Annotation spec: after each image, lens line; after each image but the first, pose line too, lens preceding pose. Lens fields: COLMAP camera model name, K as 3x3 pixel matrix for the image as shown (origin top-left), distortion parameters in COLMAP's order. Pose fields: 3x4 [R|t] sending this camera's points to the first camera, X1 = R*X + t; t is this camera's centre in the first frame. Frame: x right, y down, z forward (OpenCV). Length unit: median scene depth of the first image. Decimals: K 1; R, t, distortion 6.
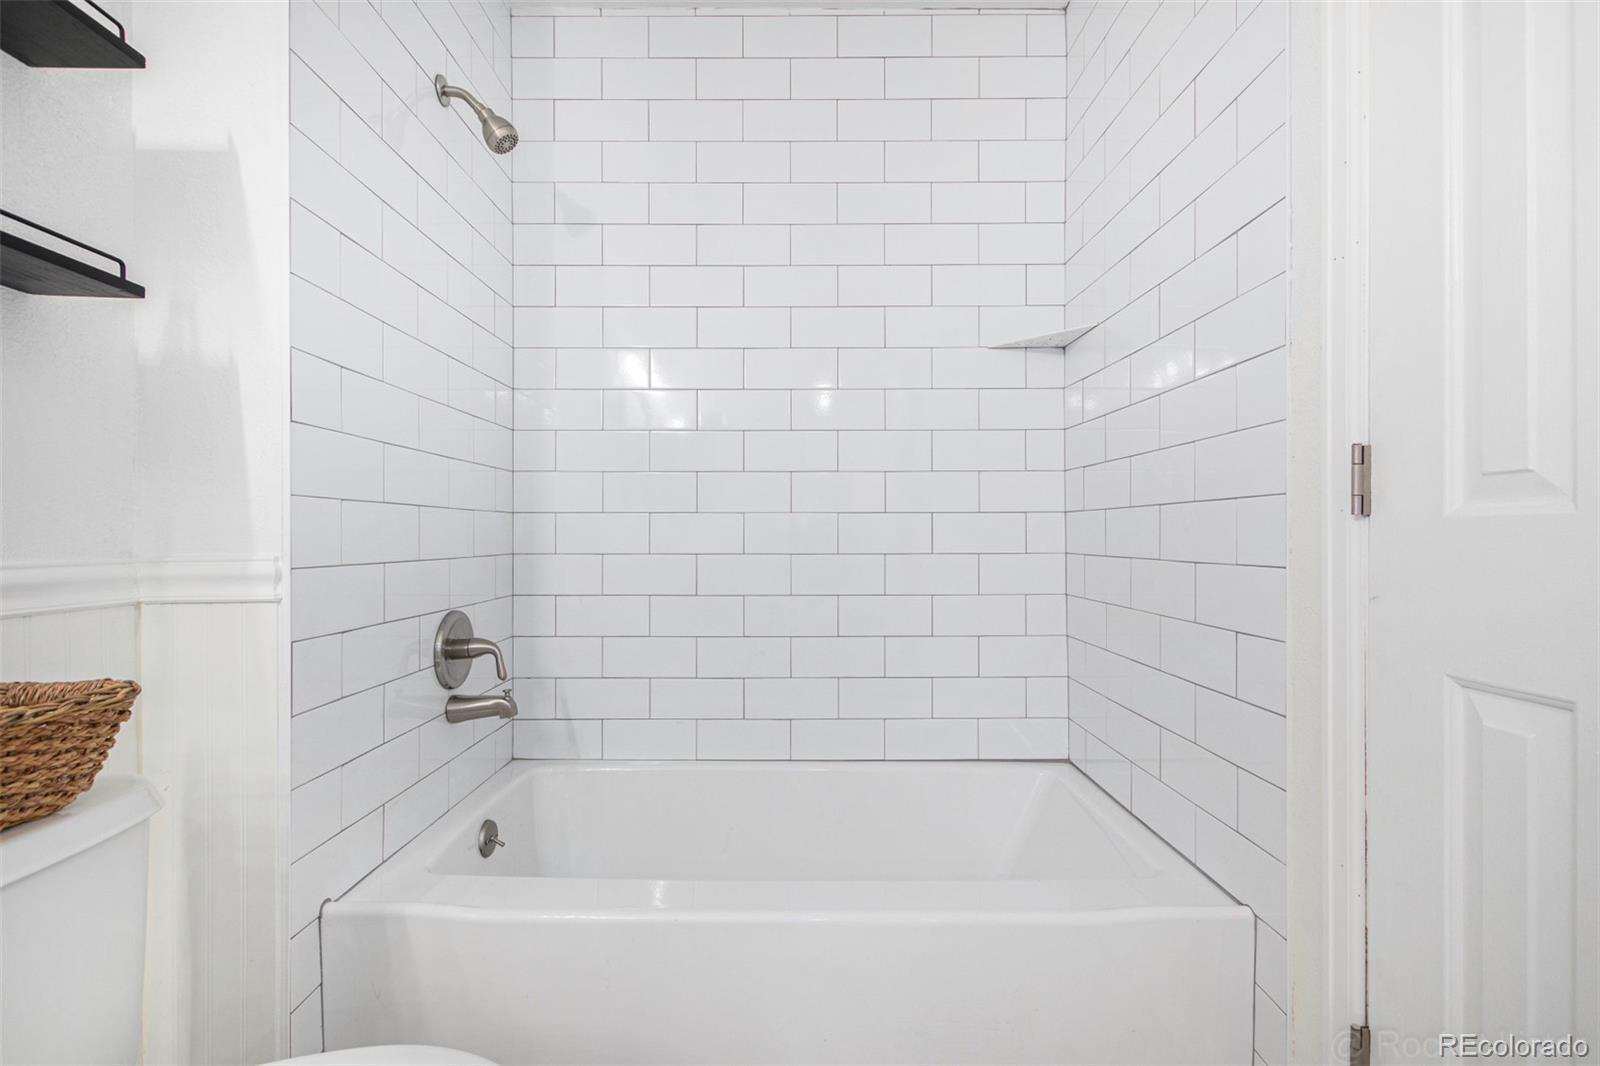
lens RADIAL K [[733.7, 0, 797.3], [0, 733.7, 535.2], [0, 0, 1]] dist [0.003615, -0.001432]
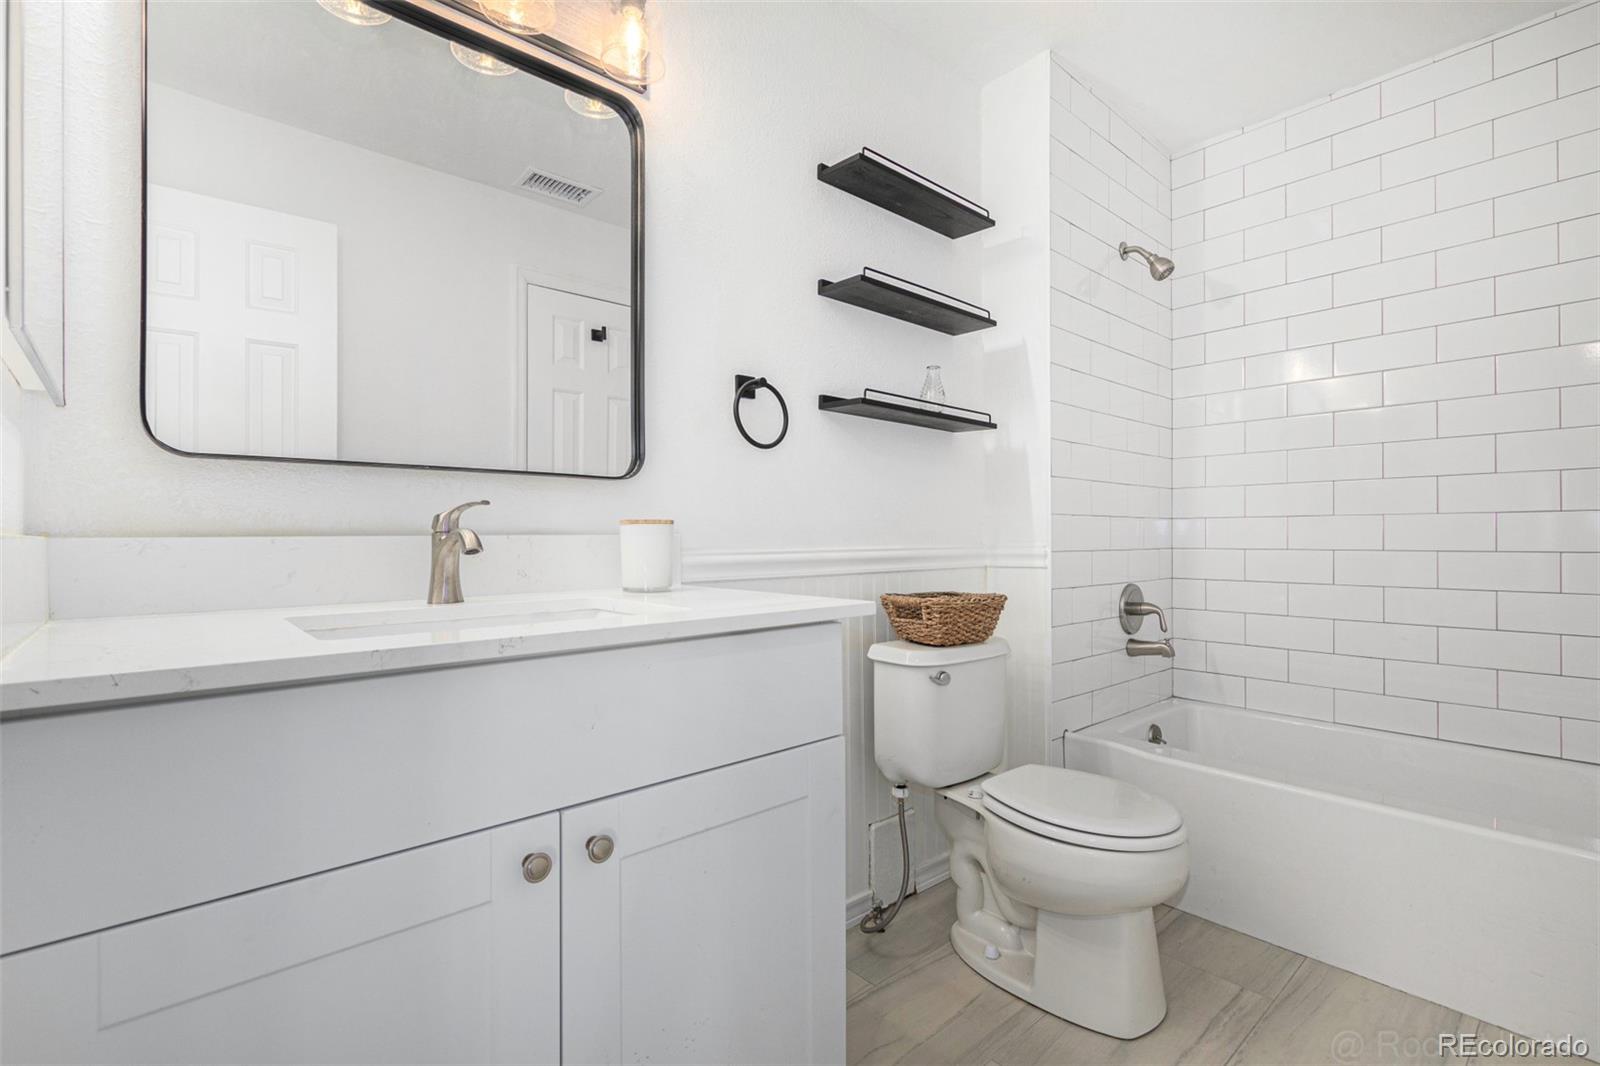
lens RADIAL K [[733.7, 0, 797.3], [0, 733.7, 535.2], [0, 0, 1]] dist [0.003615, -0.001432]
pose [[0.659815, -0.002022, -0.751425, 0.233757], [0.001522, 0.999998, -0.001354, 0.002549], [0.751427, -0.000250, 0.659817, -0.558440]]
